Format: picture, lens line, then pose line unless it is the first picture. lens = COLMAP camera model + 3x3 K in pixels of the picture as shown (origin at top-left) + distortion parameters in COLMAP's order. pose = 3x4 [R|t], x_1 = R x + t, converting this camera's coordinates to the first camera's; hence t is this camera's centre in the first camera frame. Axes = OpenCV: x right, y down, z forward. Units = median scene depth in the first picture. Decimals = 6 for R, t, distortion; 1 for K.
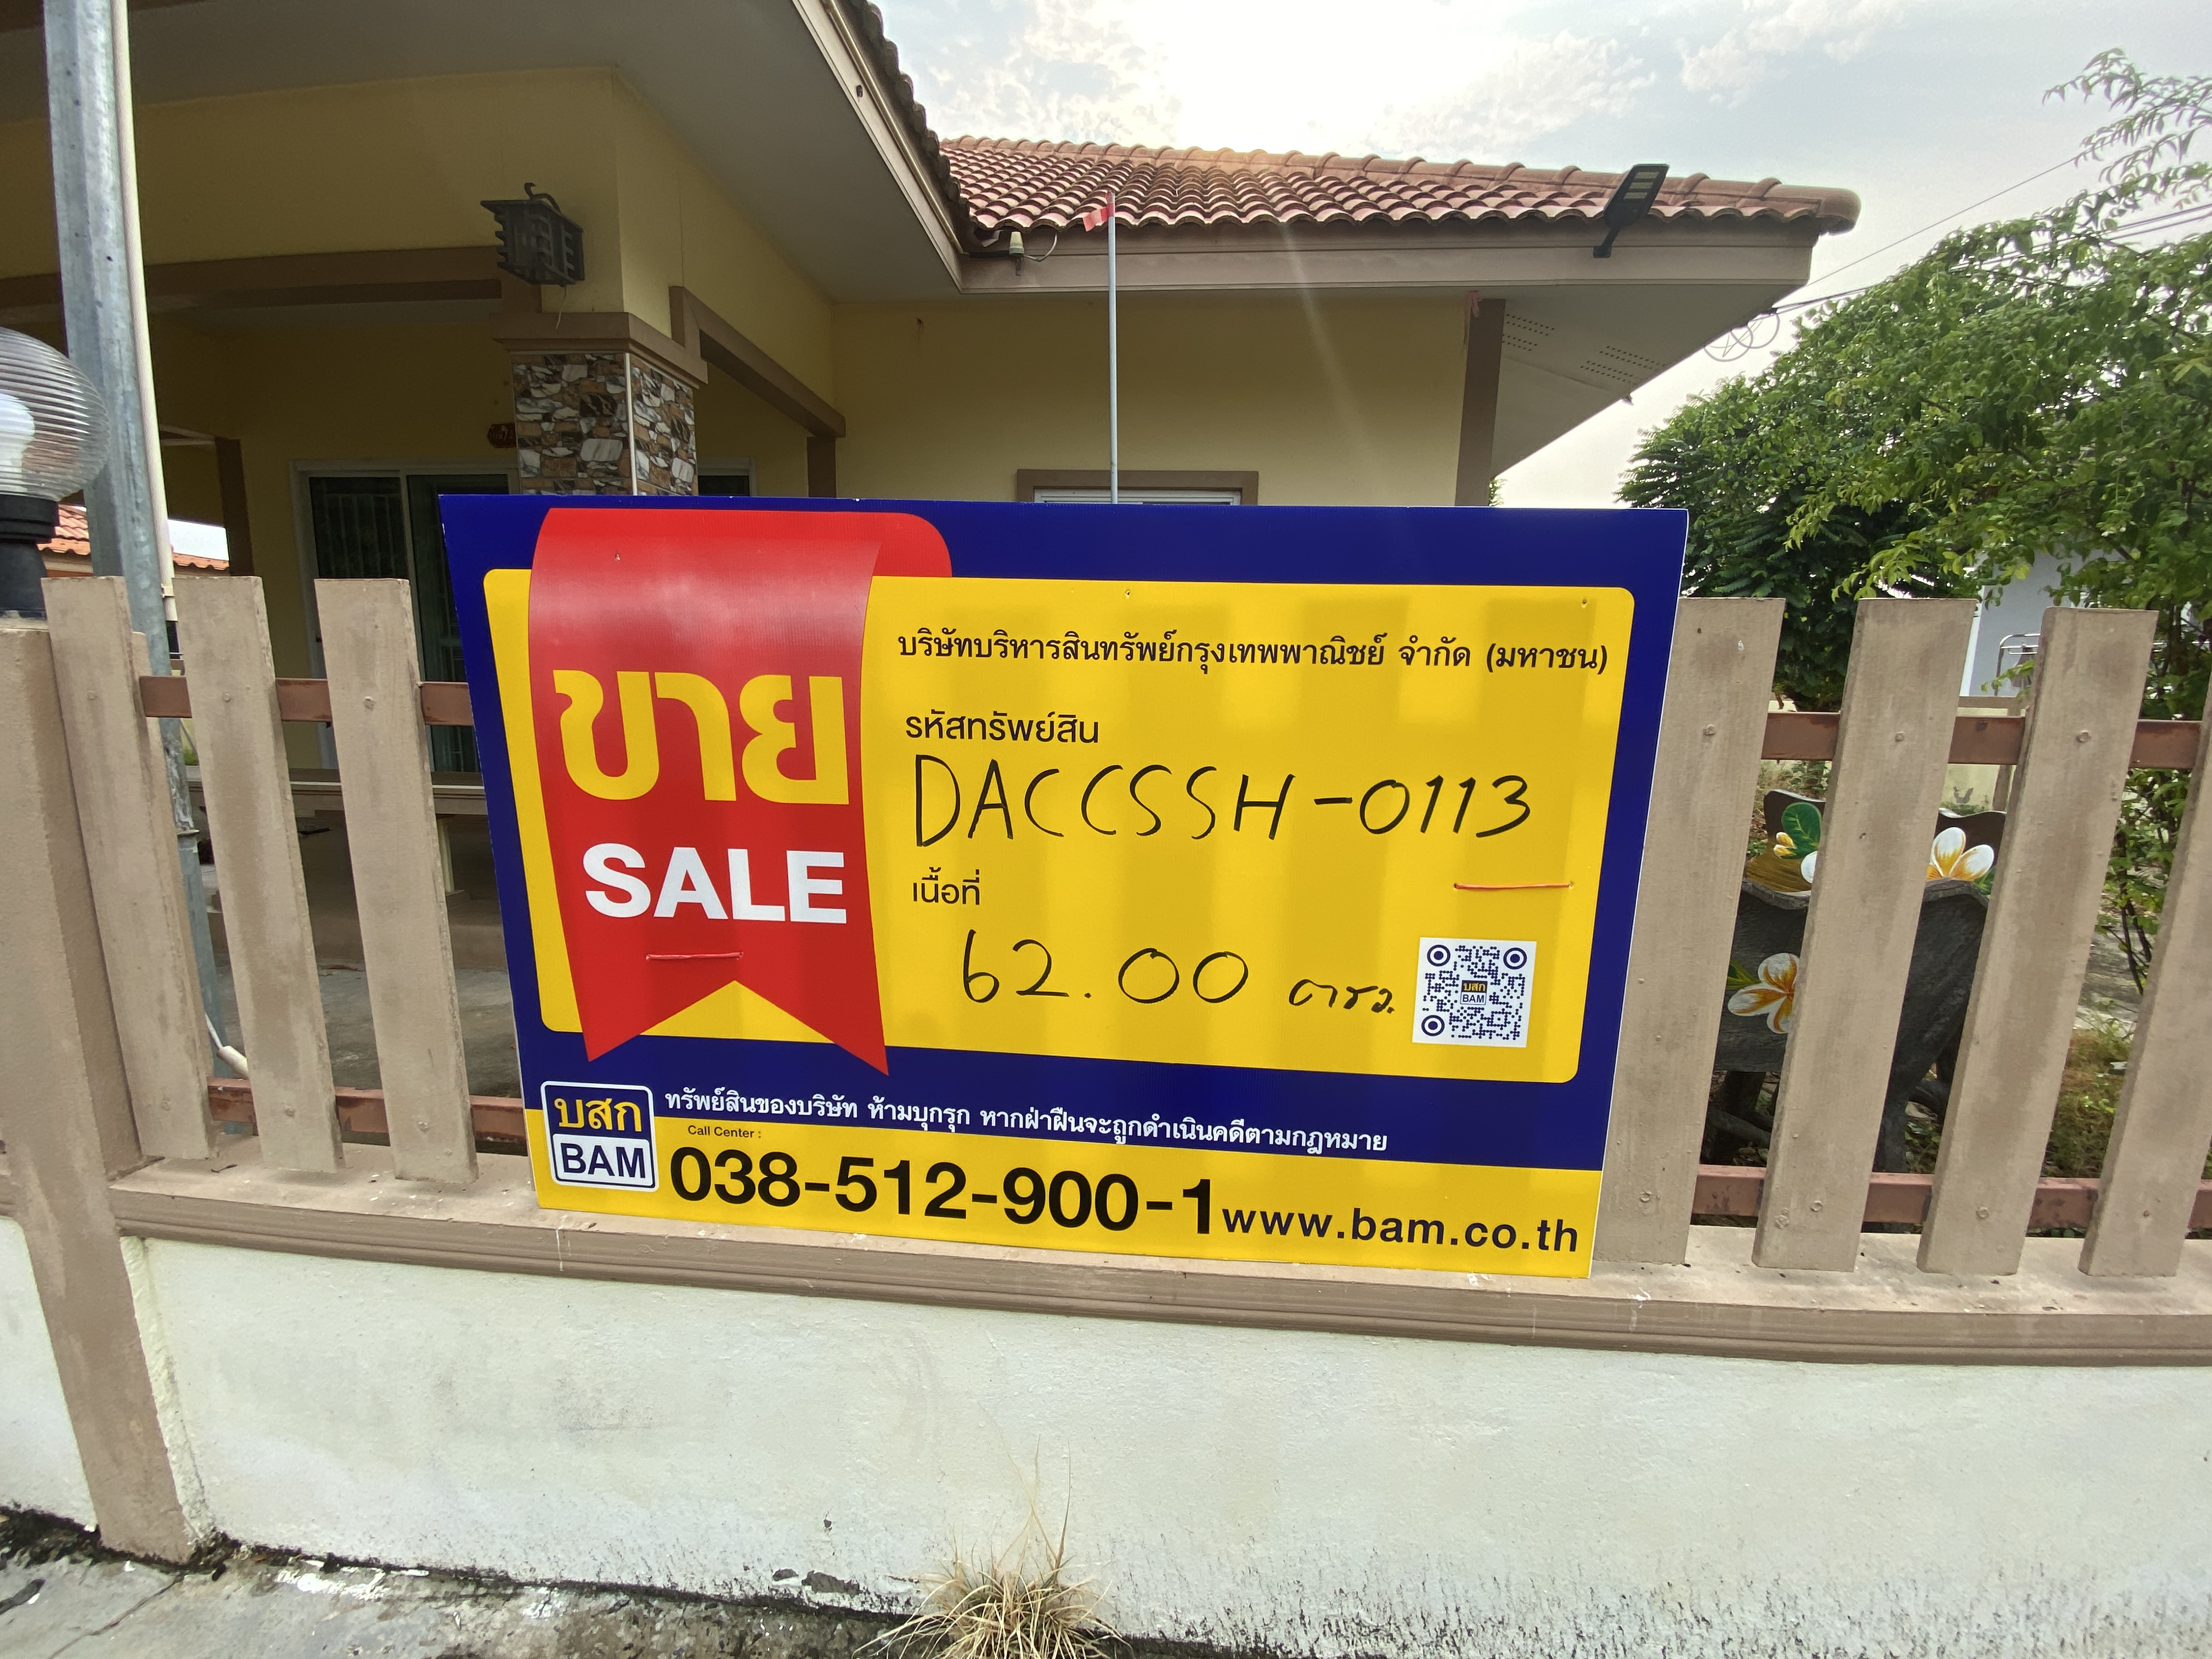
lens RADIAL K [[887.2, 0, 1108.1], [0, 887.2, 823.6], [0, 0, 1]] dist [0.026914, -0.024805]
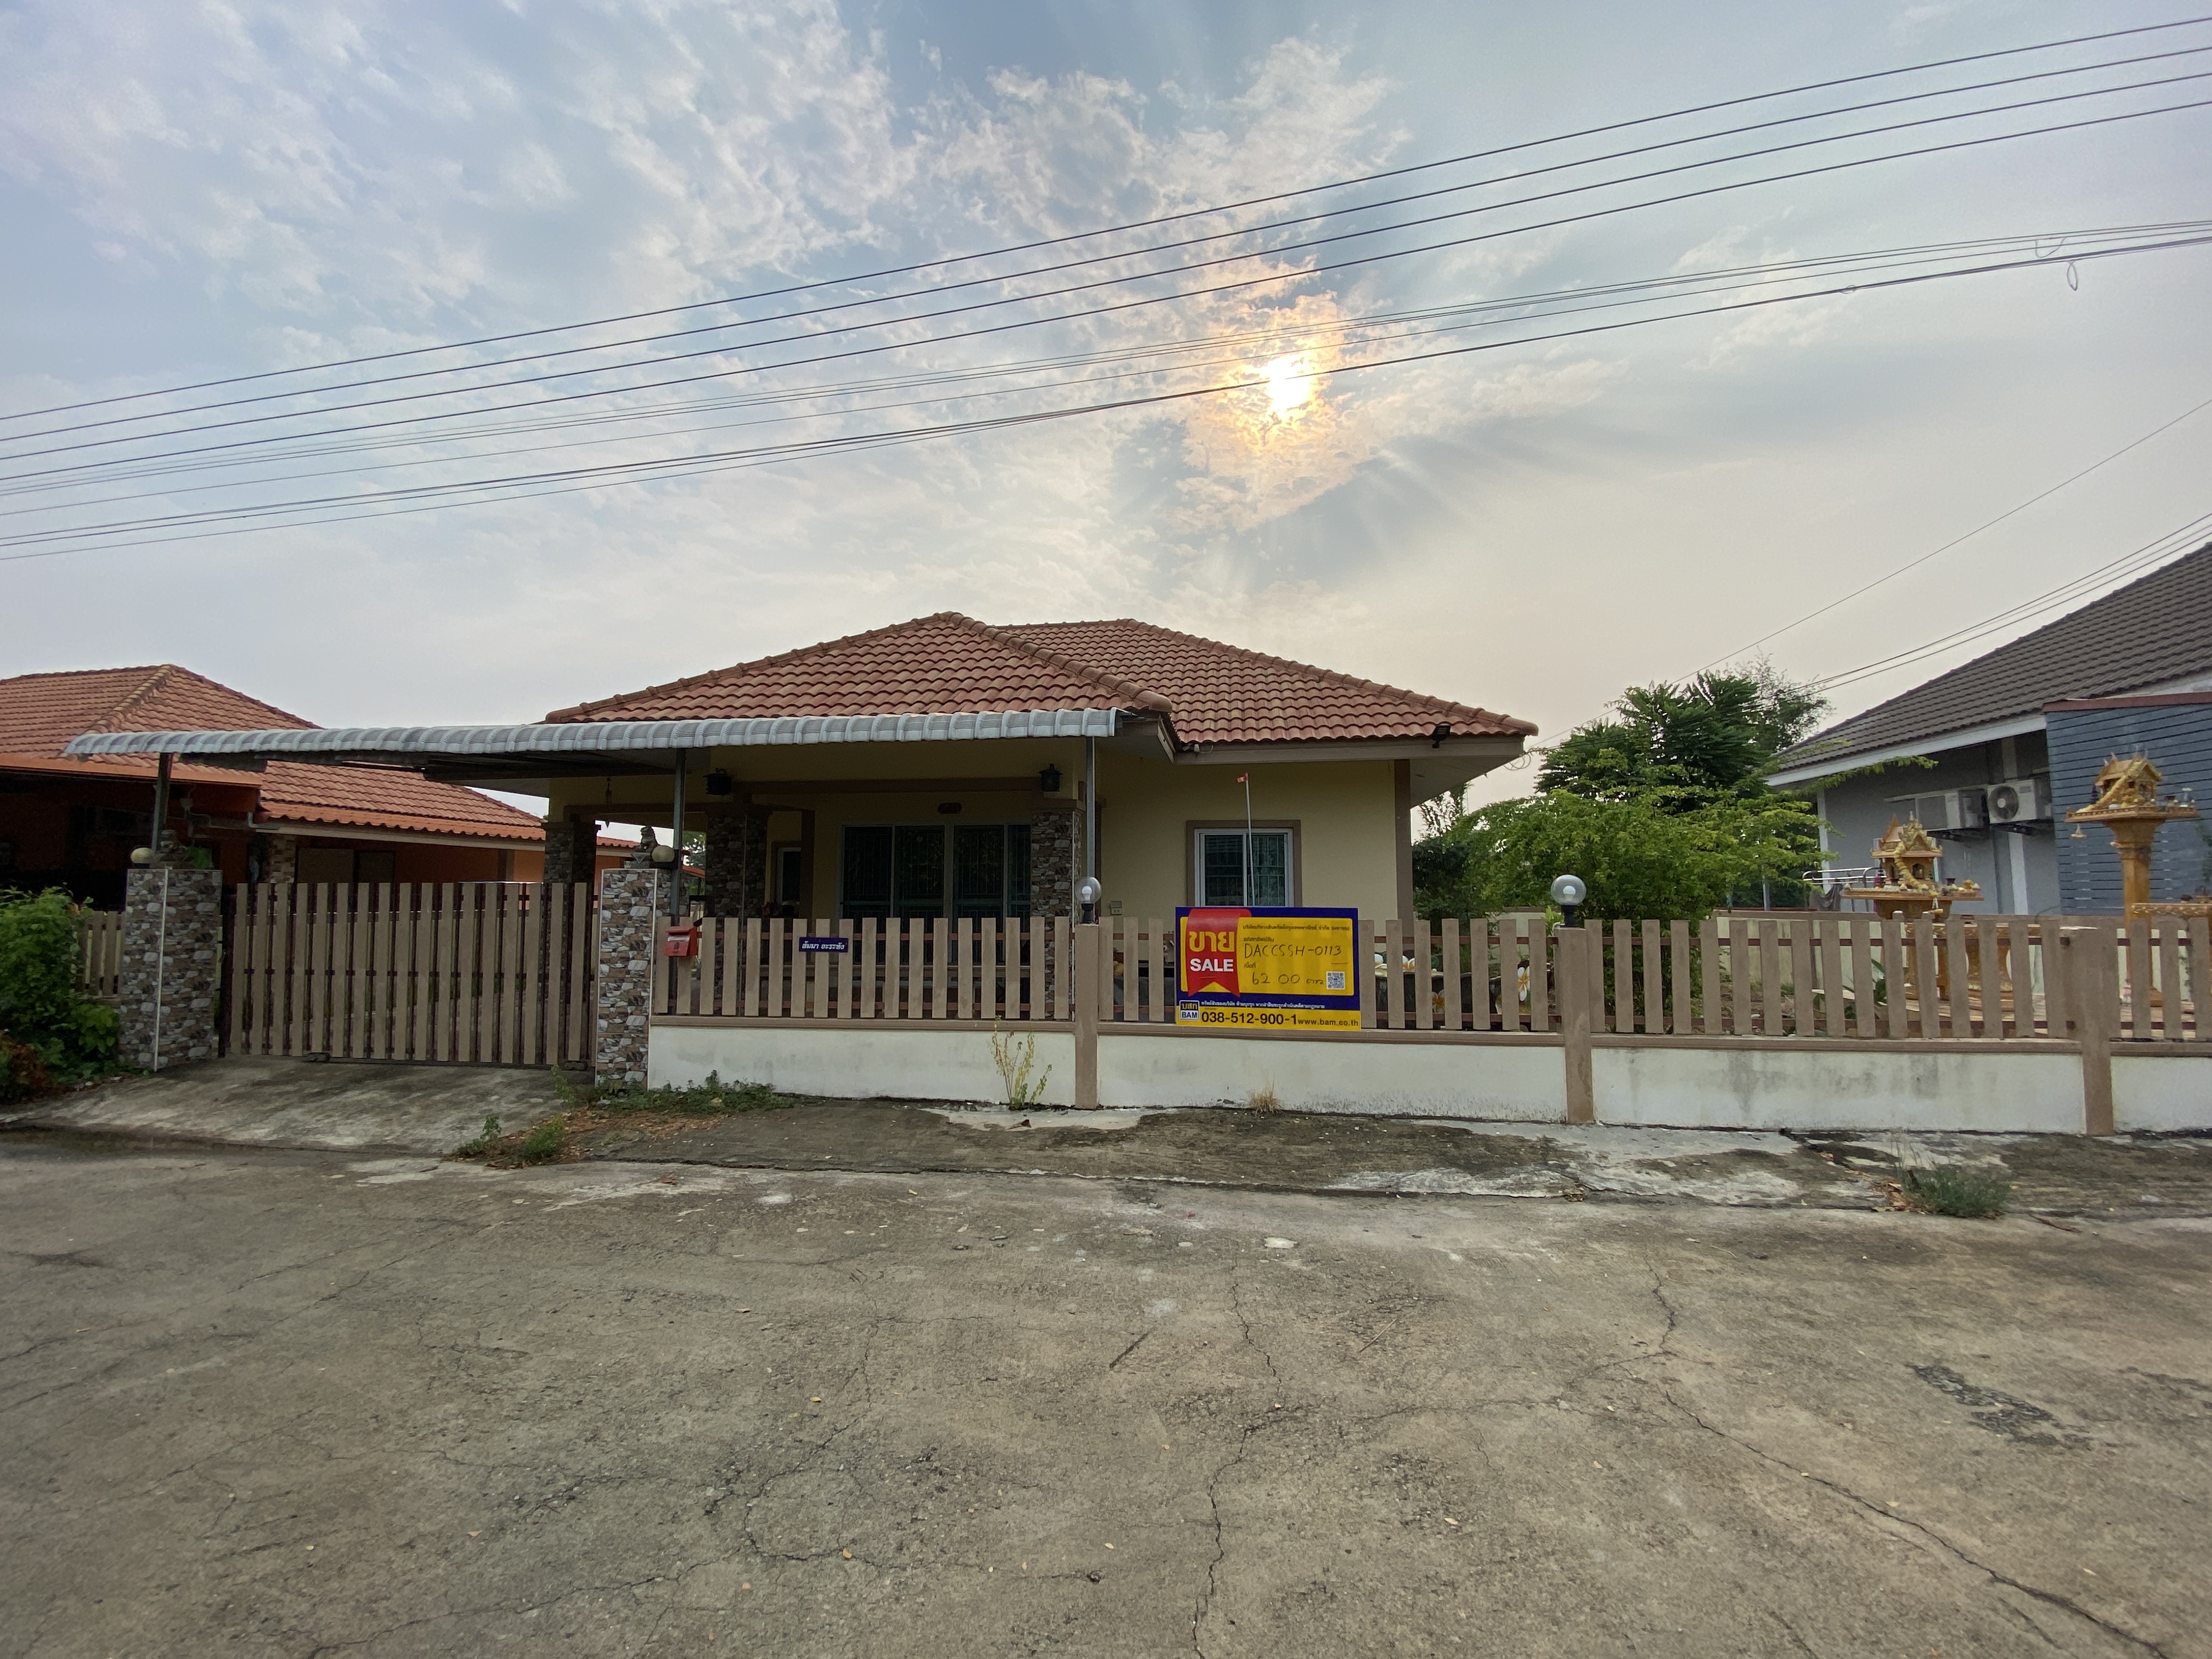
lens RADIAL K [[879.8, 0, 1106.0], [0, 879.8, 829.5], [0, 0, 1]] dist [0.037789, -0.034423]
pose [[0.997396, -0.022571, -0.068495, -0.715669], [0.006106, 0.972781, -0.231648, 0.551949], [0.071859, 0.230626, 0.970385, -5.105285]]
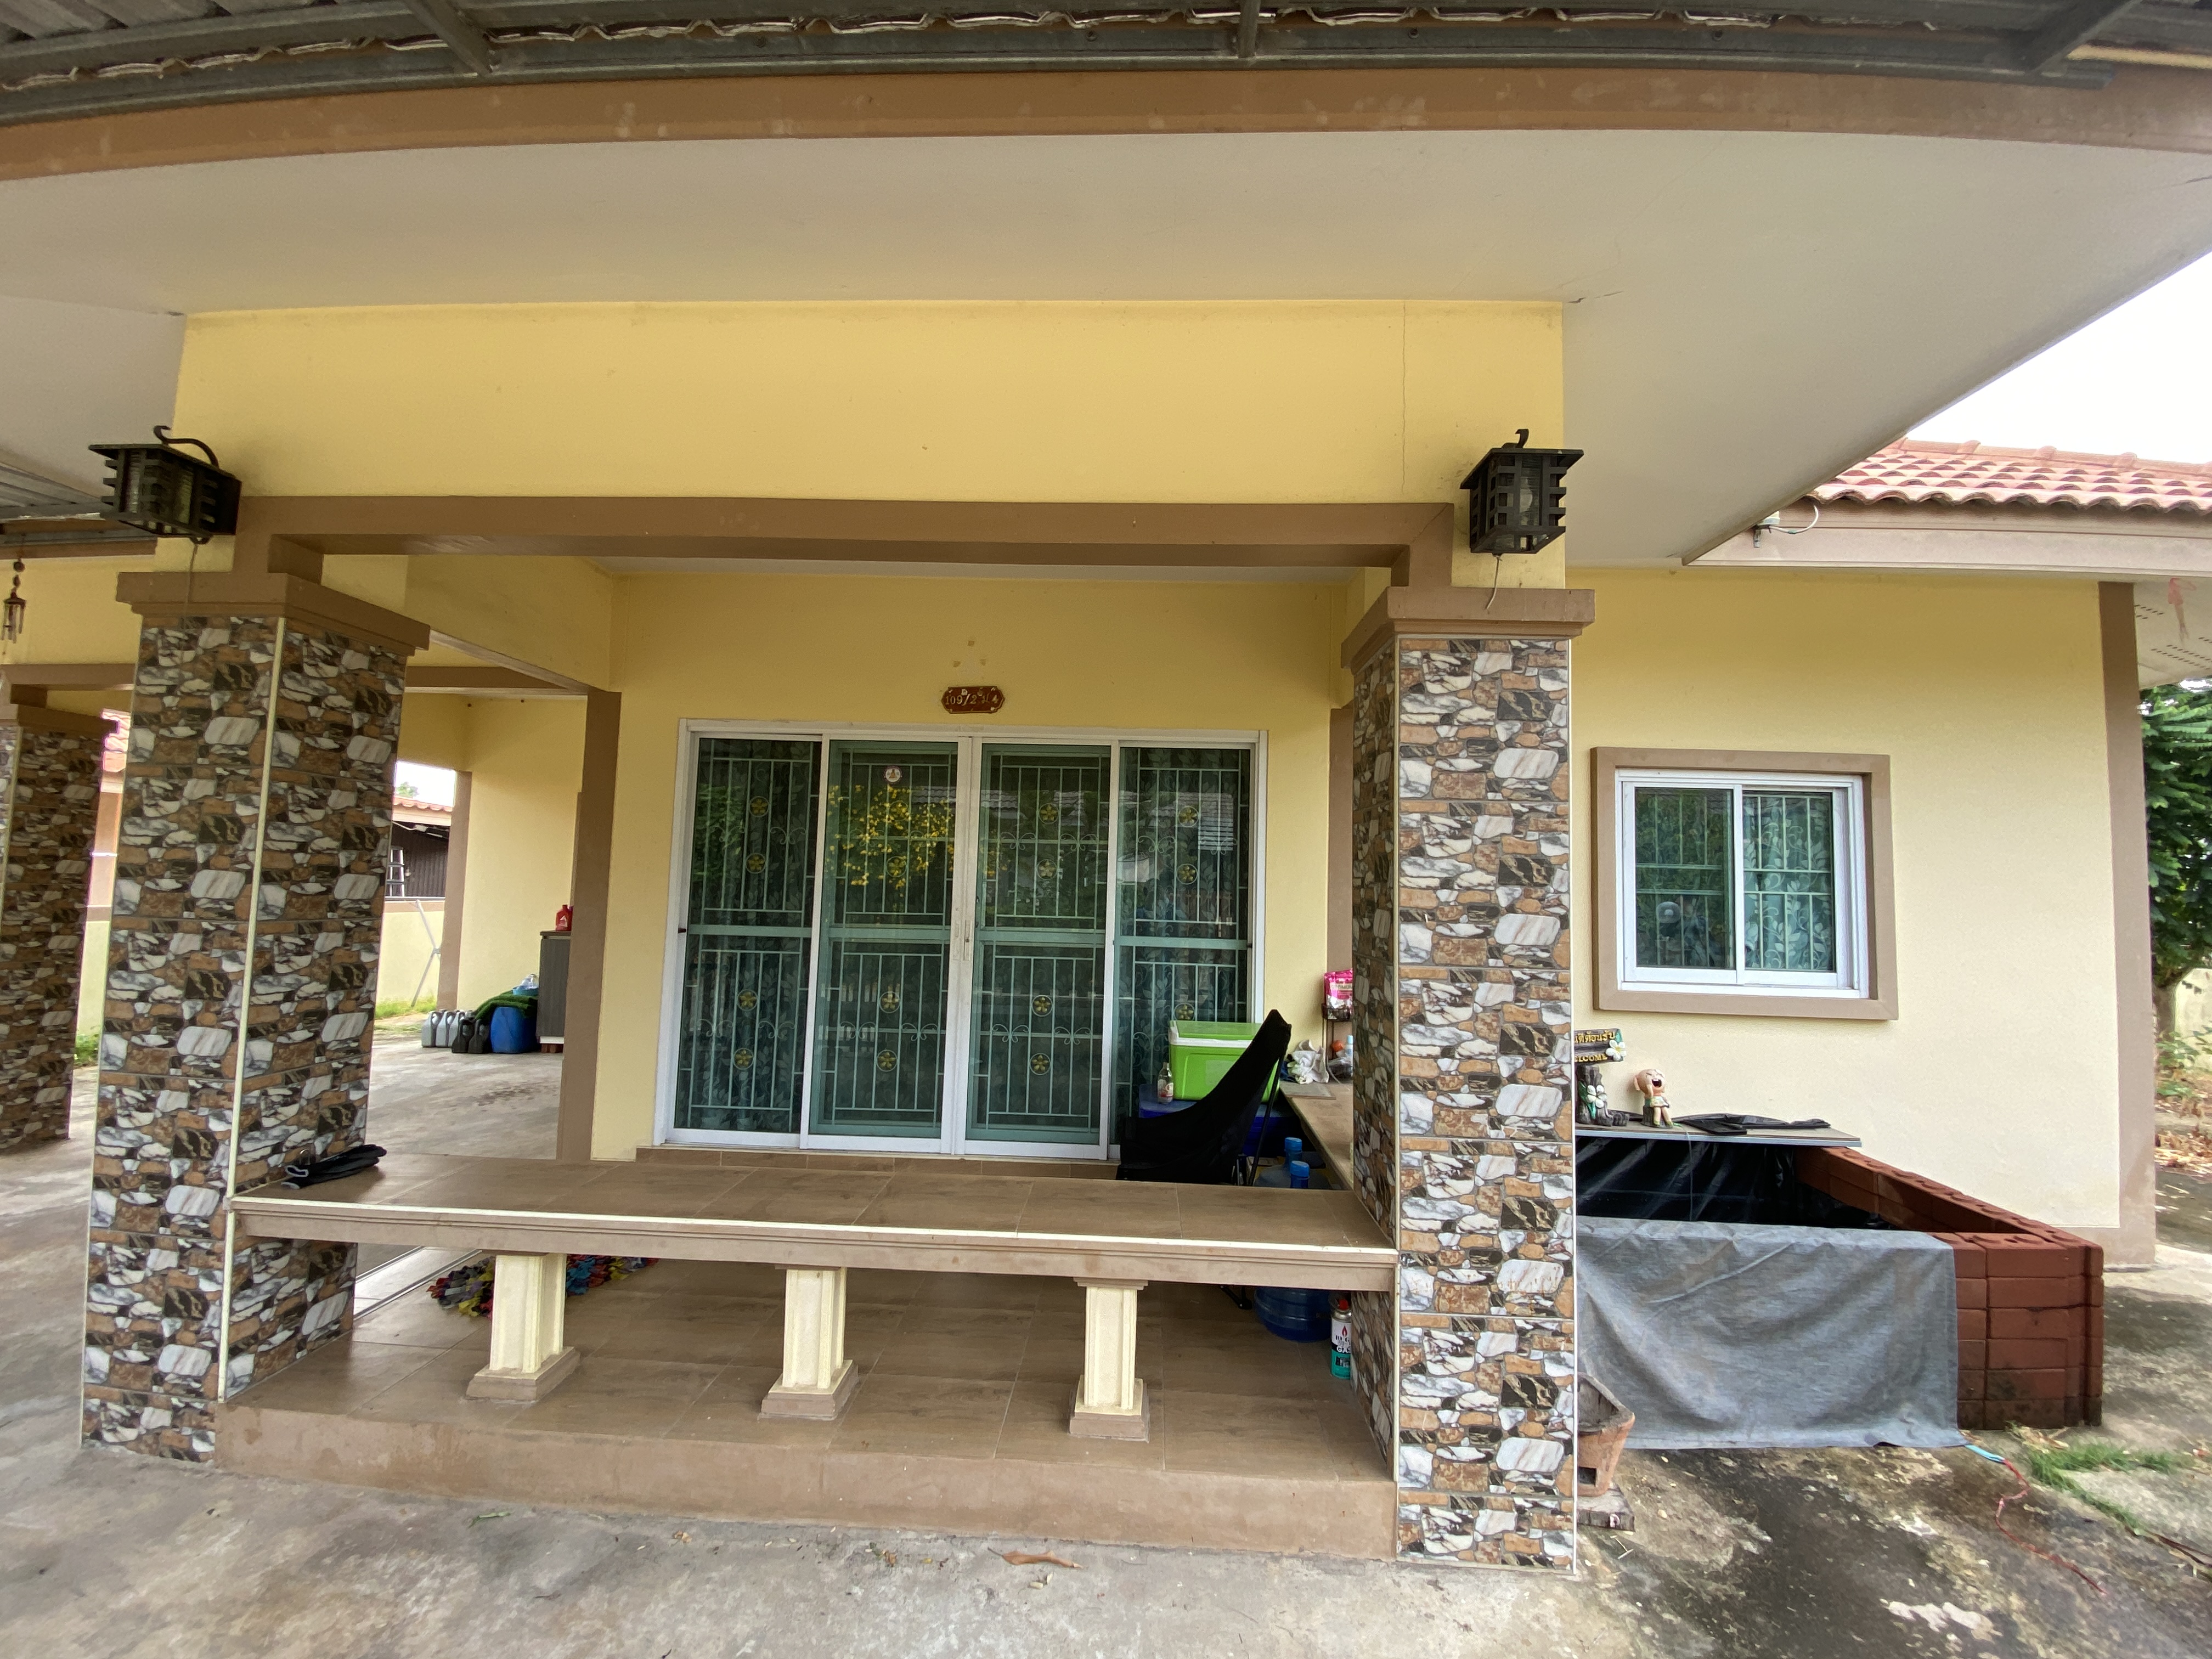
lens RADIAL K [[901.3, 0, 1098.8], [0, 901.3, 825.7], [0, 0, 1]] dist [0.000231, -0.013272]
pose [[0.999824, 0.013803, 0.012676, -2.761016], [-0.010515, 0.973080, -0.230227, -0.605724], [-0.015513, 0.230053, 0.973054, 0.956860]]
